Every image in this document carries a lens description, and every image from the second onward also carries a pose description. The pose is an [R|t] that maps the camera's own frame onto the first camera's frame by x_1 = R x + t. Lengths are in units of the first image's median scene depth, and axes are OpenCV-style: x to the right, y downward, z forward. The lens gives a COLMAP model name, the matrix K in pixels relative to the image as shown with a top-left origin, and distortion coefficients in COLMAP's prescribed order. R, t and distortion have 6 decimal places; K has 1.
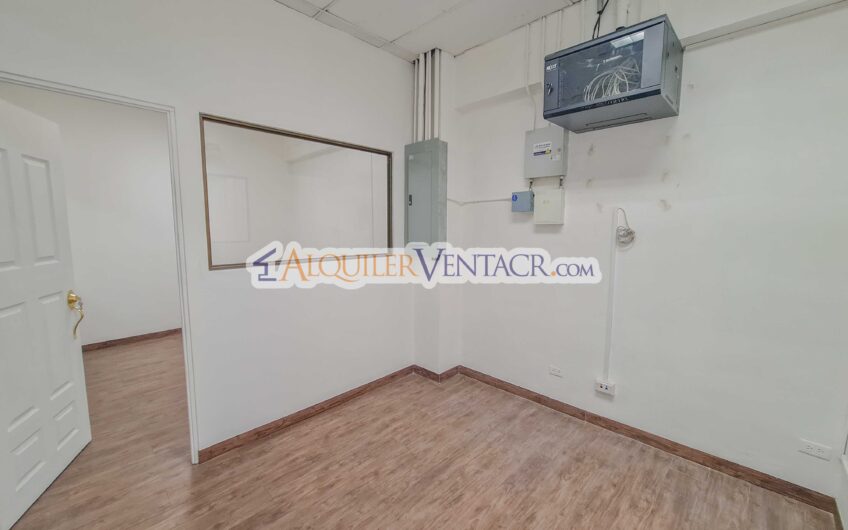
lens RADIAL K [[344.2, 0, 417.4], [0, 344.2, 263.3], [0, 0, 1]] dist [-0.003172, -0.000366]
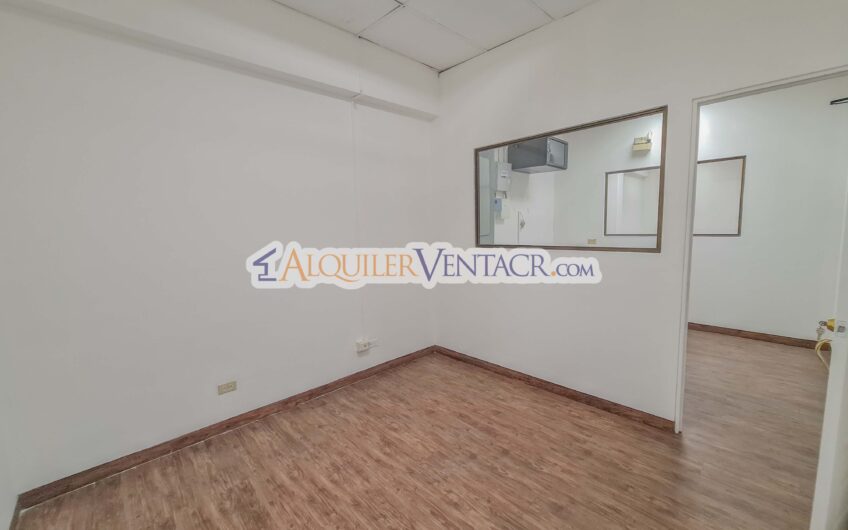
lens RADIAL K [[344.2, 0, 417.4], [0, 344.2, 263.3], [0, 0, 1]] dist [-0.003172, -0.000366]
pose [[0.035833, -0.121688, 0.991921, -1.581538], [0.124225, 0.985403, 0.116401, -0.175383], [-0.991607, 0.119050, 0.050427, 1.589634]]
